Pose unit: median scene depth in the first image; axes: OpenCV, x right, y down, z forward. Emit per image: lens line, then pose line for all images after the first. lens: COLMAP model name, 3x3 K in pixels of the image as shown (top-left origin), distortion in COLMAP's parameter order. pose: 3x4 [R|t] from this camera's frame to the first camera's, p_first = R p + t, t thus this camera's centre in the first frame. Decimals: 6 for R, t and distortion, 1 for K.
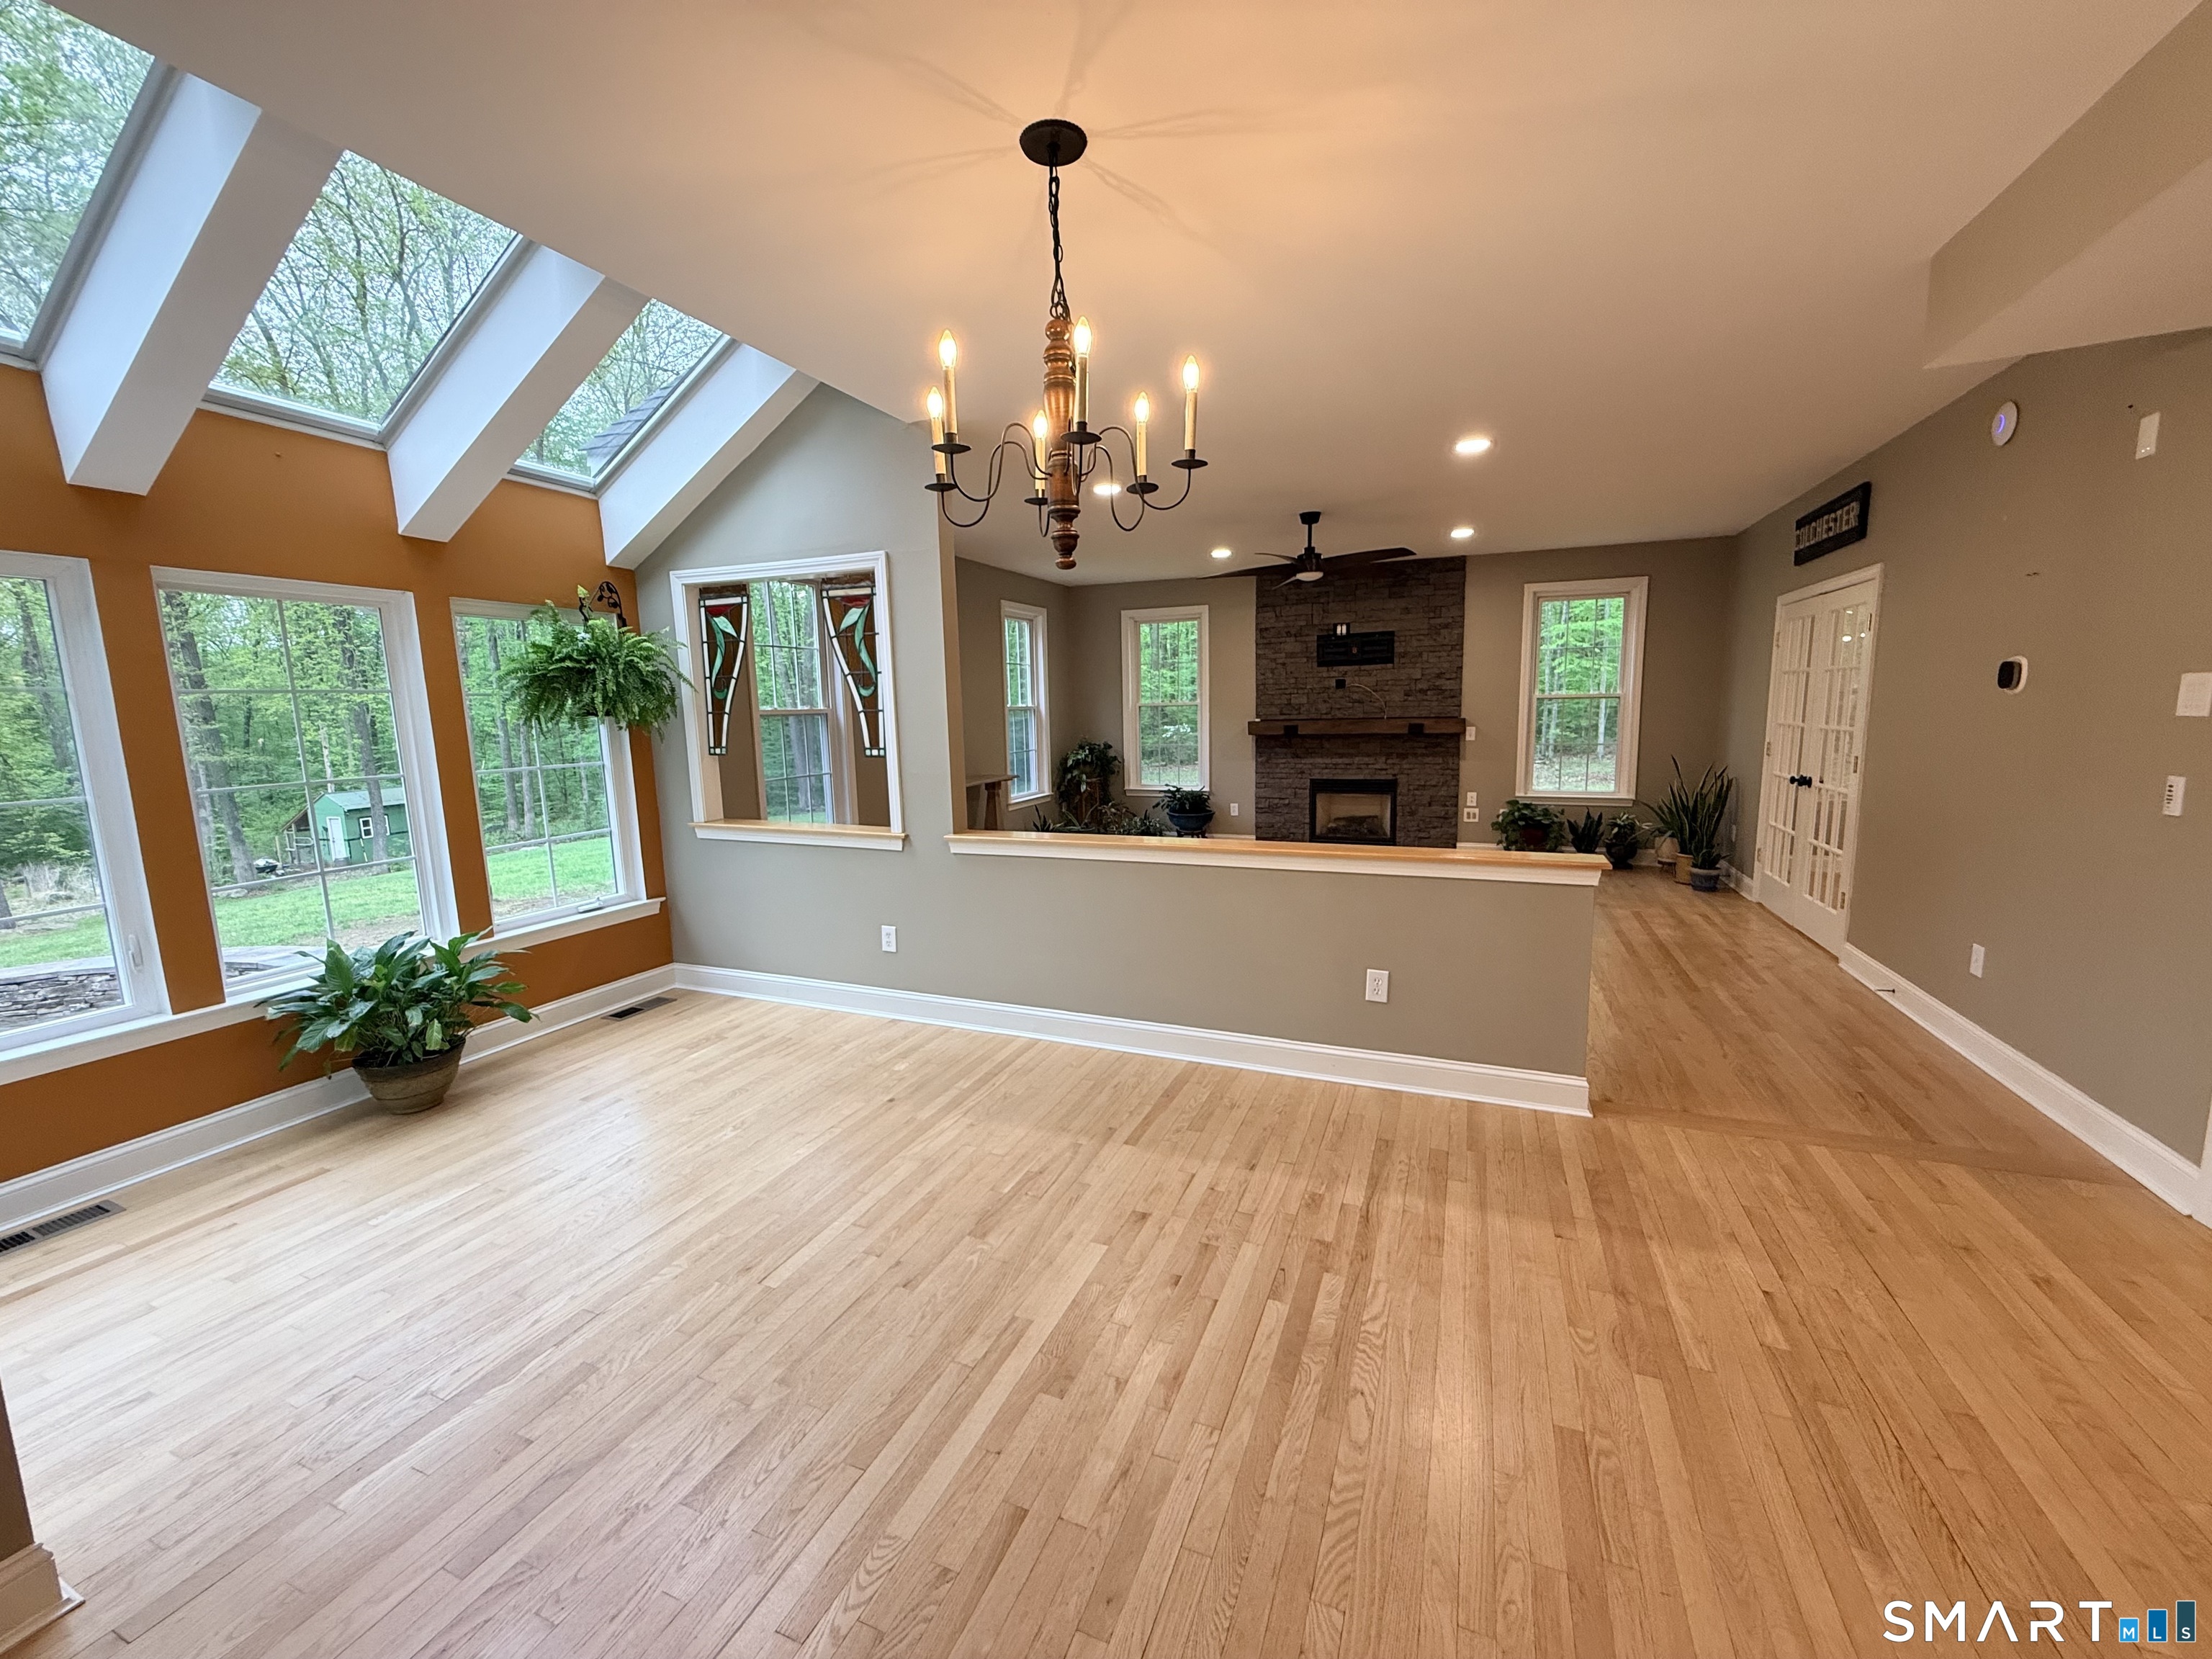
lens RADIAL K [[881.2, 0, 1100.8], [0, 881.2, 828.7], [0, 0, 1]] dist [0.000495, -0.000124]
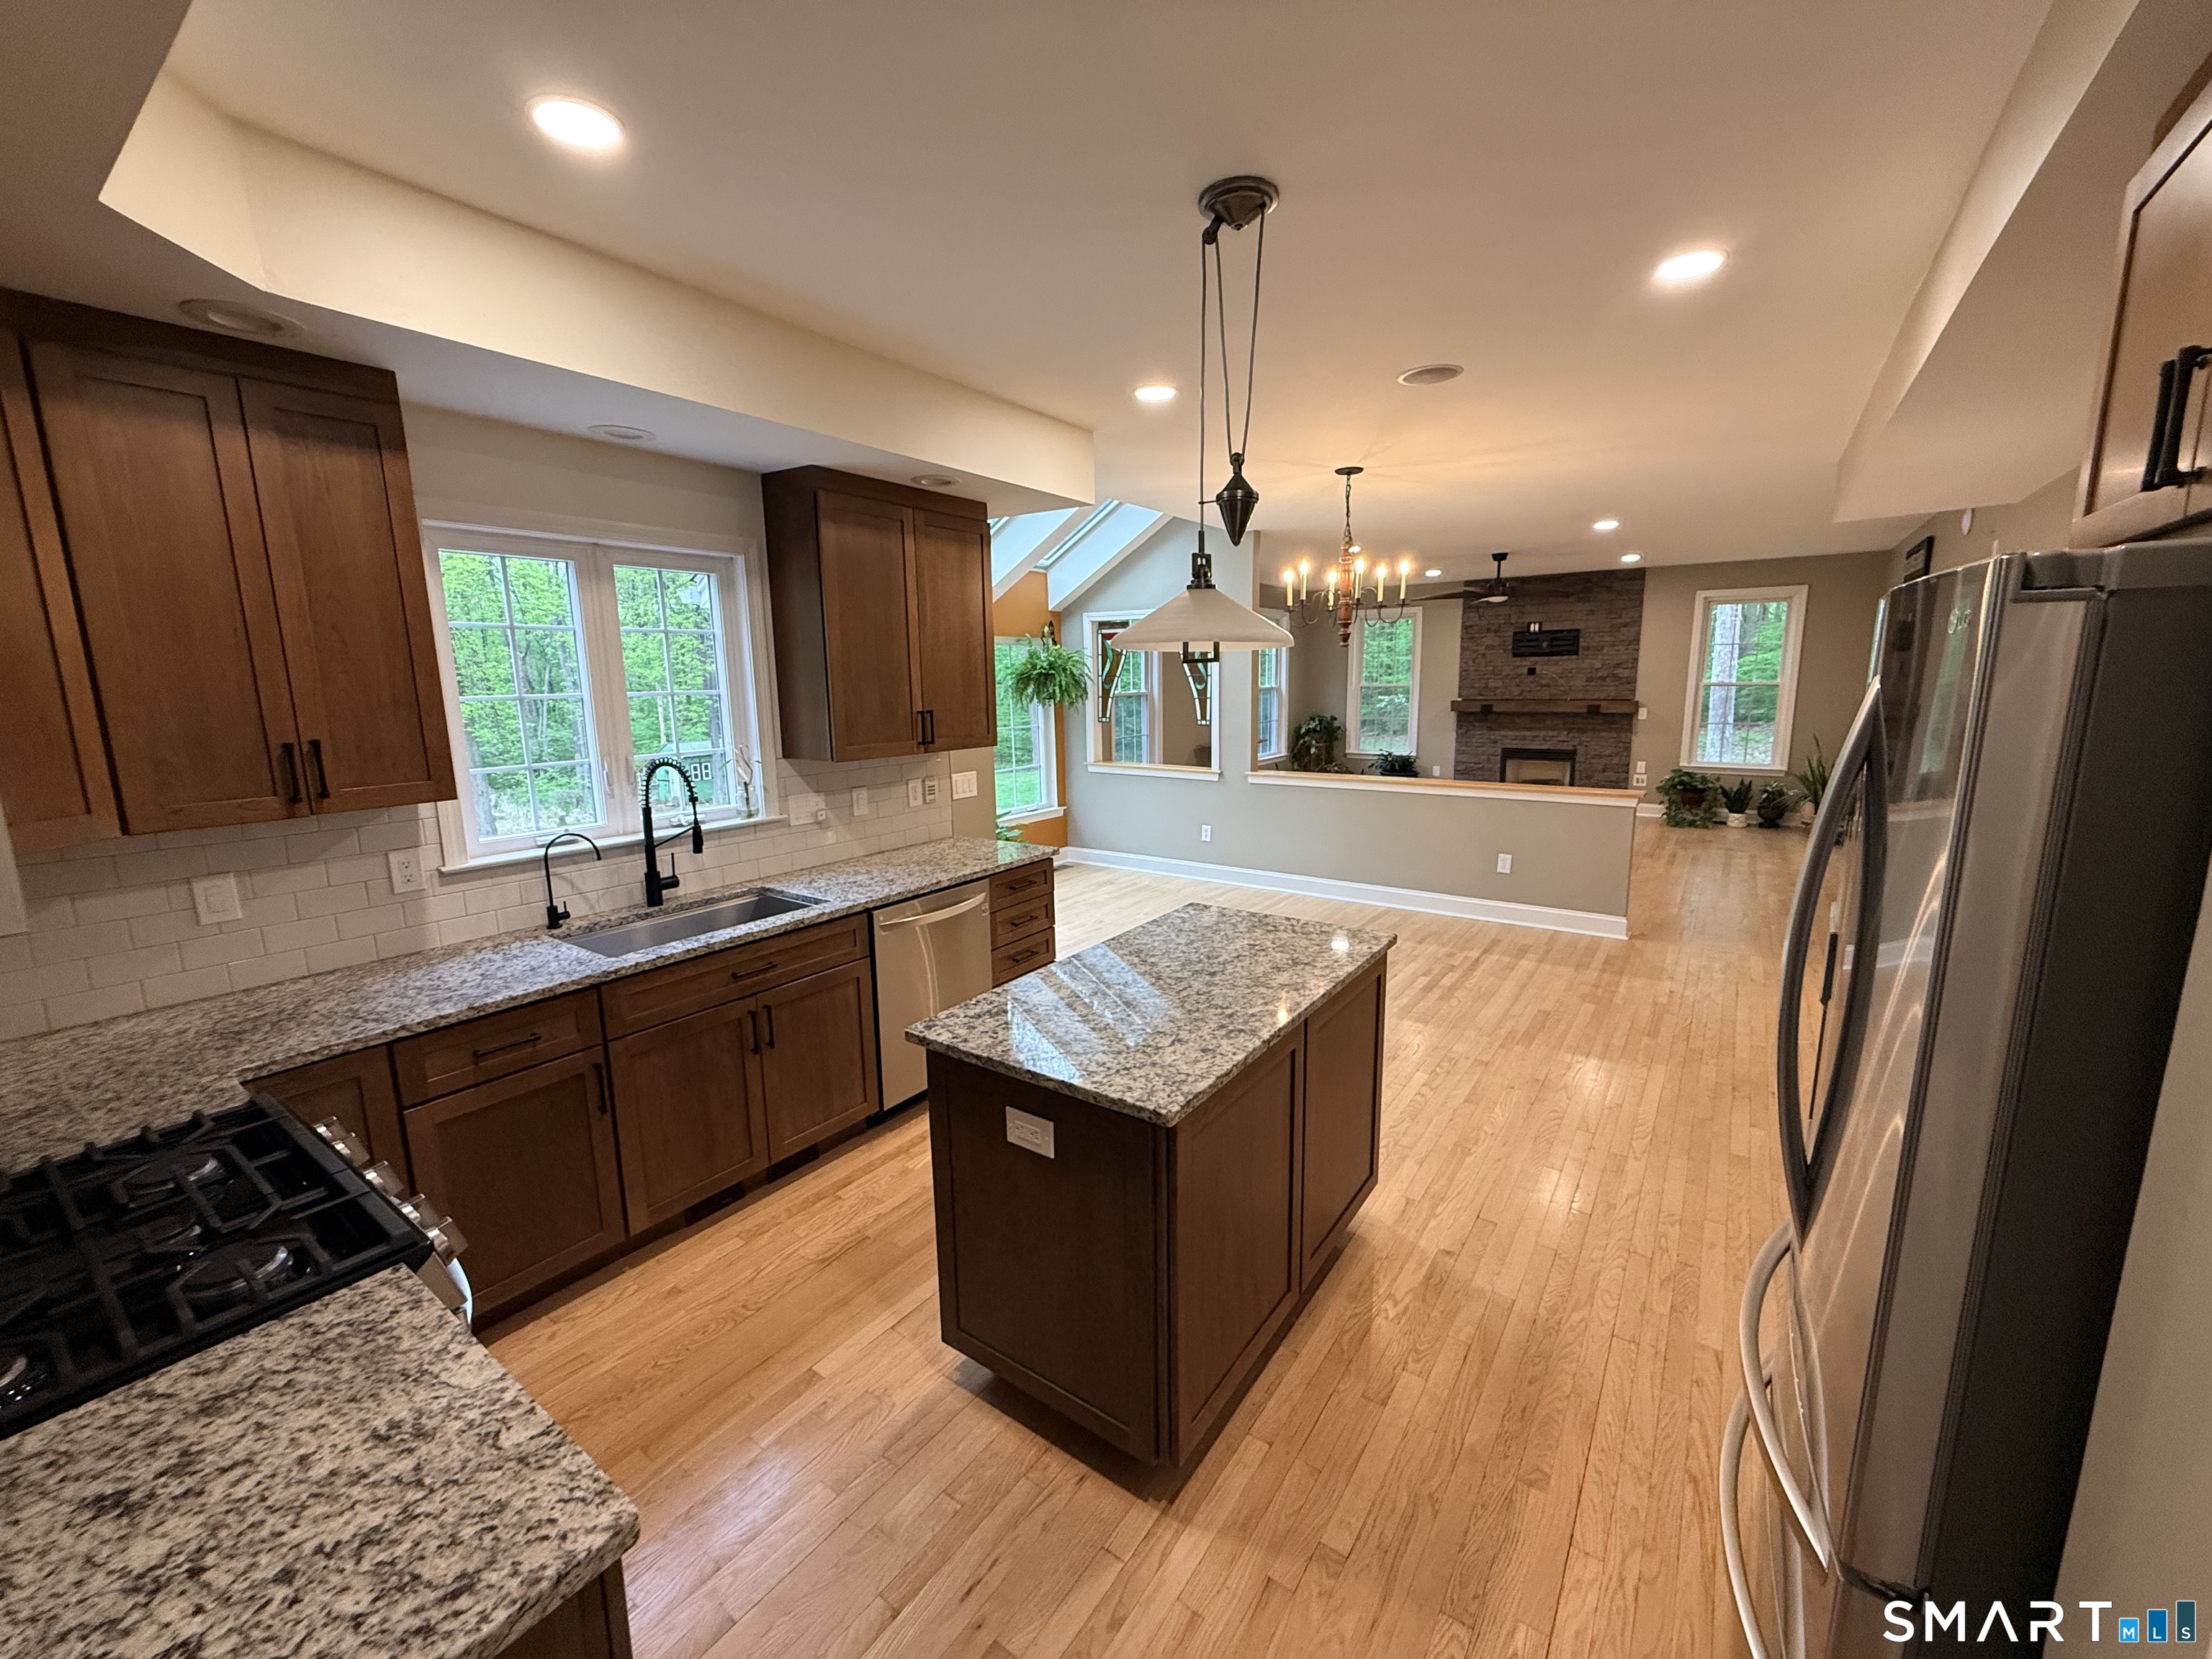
lens RADIAL K [[881.2, 0, 1100.9], [0, 881.2, 828.6], [0, 0, 1]] dist [0.000495, -0.000124]
pose [[0.973689, 0.044804, -0.223432, -0.042830], [-0.036312, 0.998459, 0.041971, 0.037107], [0.224968, -0.032754, 0.973815, -0.492099]]
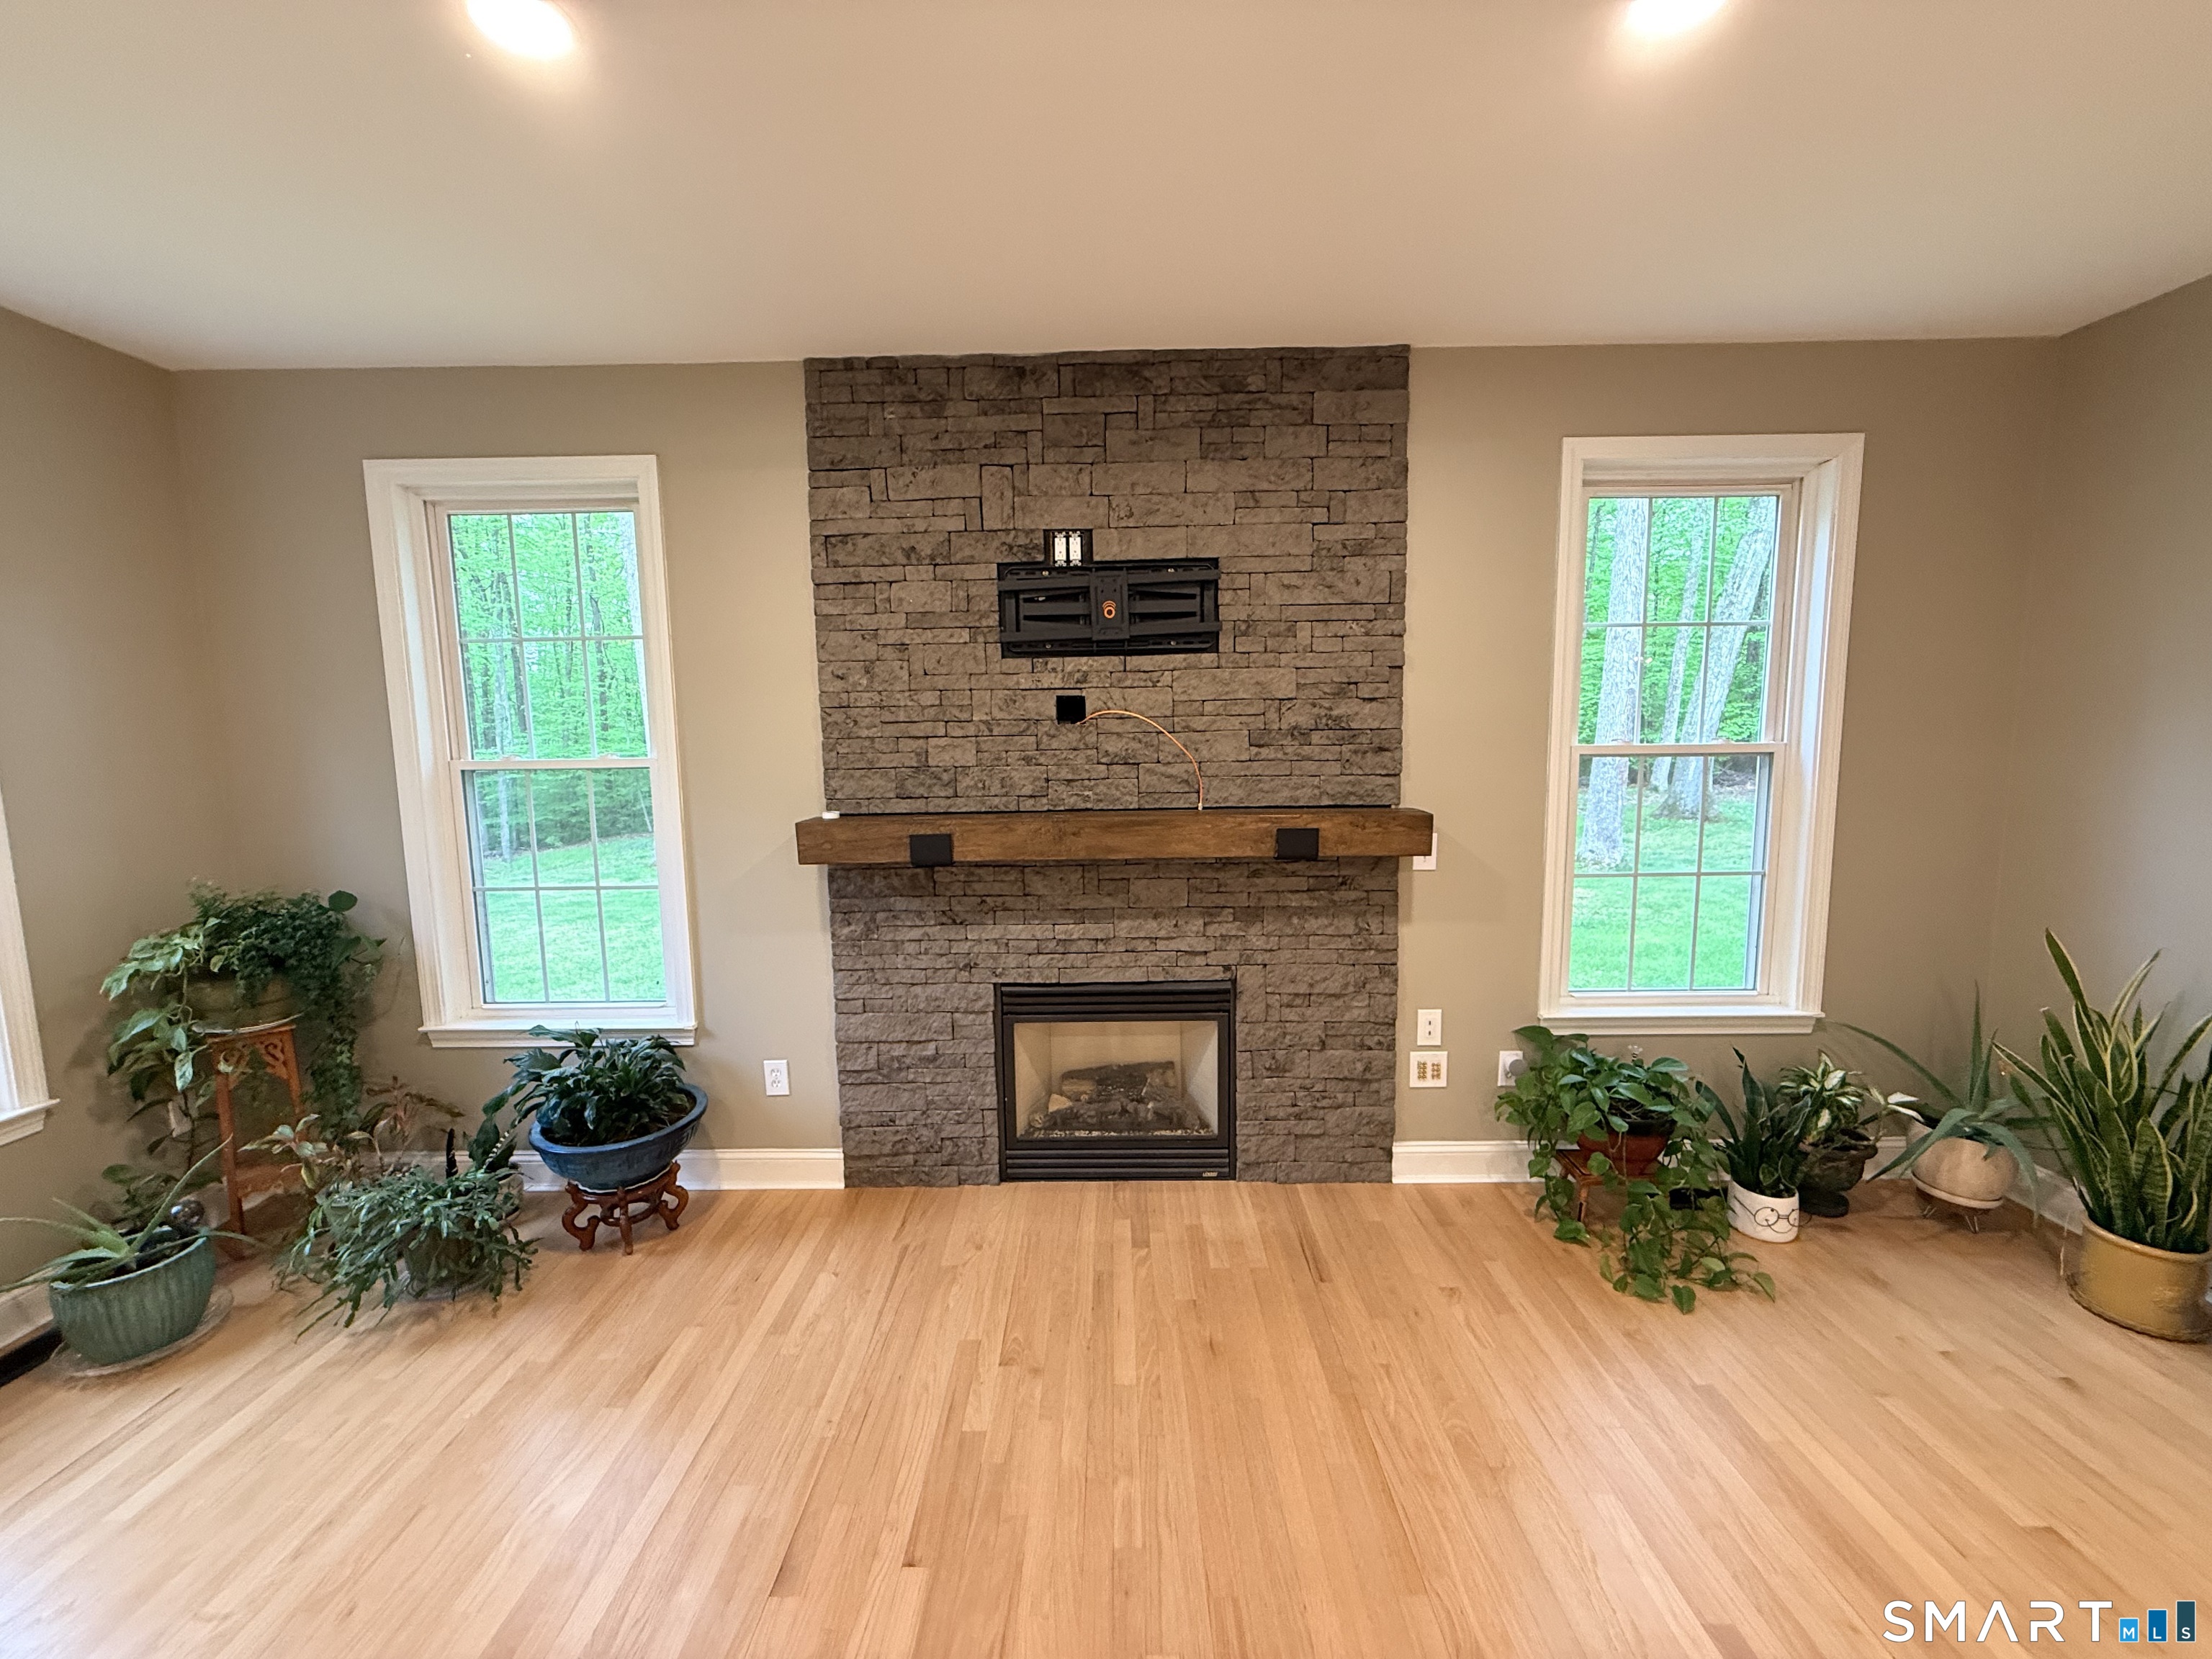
lens RADIAL K [[881.2, 0, 1103.7], [0, 881.2, 832.2], [0, 0, 1]] dist [0.000495, -0.000124]
pose [[0.927883, -0.034192, 0.371300, 0.220234], [0.046058, 0.998671, -0.023136, -0.153116], [-0.370016, 0.038569, 0.928225, 0.963387]]
